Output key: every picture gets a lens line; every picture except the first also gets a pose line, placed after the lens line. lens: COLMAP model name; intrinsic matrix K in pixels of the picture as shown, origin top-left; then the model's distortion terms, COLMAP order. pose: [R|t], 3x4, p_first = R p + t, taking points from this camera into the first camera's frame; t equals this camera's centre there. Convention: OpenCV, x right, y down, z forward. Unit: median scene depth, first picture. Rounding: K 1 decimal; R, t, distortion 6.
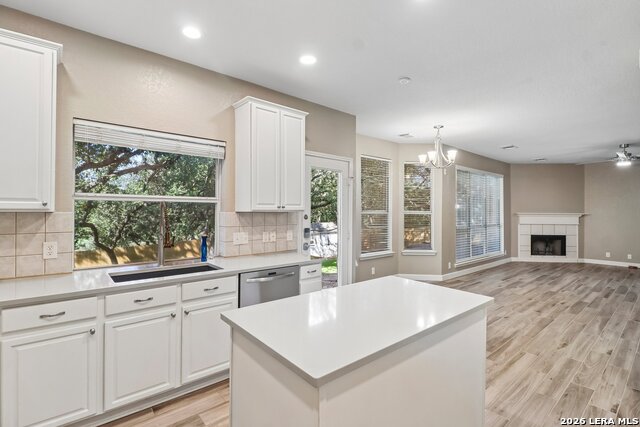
lens RADIAL K [[303.9, 0, 322.4], [0, 303.9, 215.3], [0, 0, 1]] dist [0.011433, -0.009357]
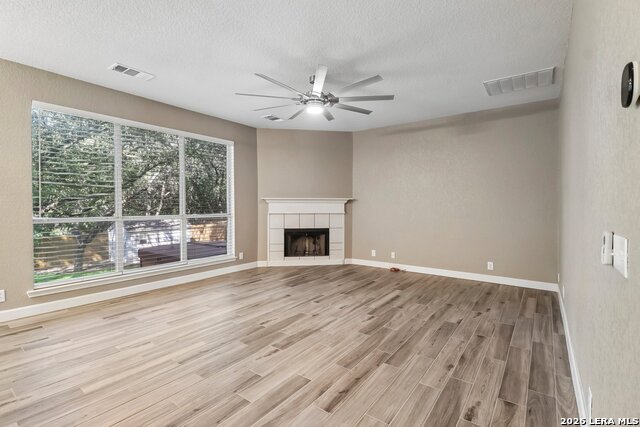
lens RADIAL K [[303.9, 0, 316.5], [0, 303.9, 209.5], [0, 0, 1]] dist [0.011433, -0.009357]
pose [[0.972033, -0.011185, 0.234580, 0.956228], [0.010919, 0.999937, 0.002434, 0.029581], [-0.234592, 0.000195, 0.972094, 0.465327]]
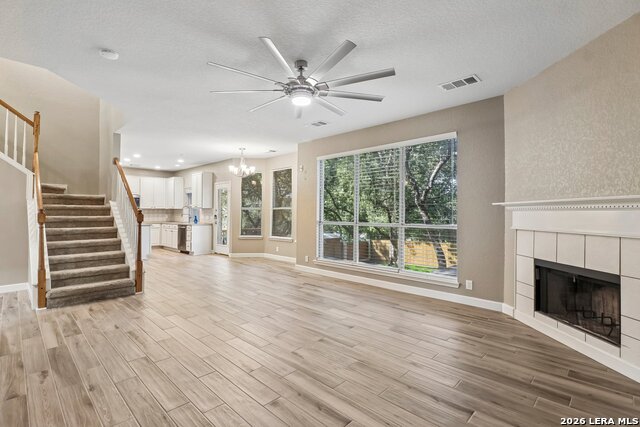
lens RADIAL K [[303.9, 0, 318.7], [0, 303.9, 212.1], [0, 0, 1]] dist [0.011433, -0.009357]
pose [[0.098552, -0.010561, -0.995076, 1.689992], [-0.015890, 0.999799, -0.012185, 0.022980], [0.995005, 0.017013, 0.098365, 1.111632]]
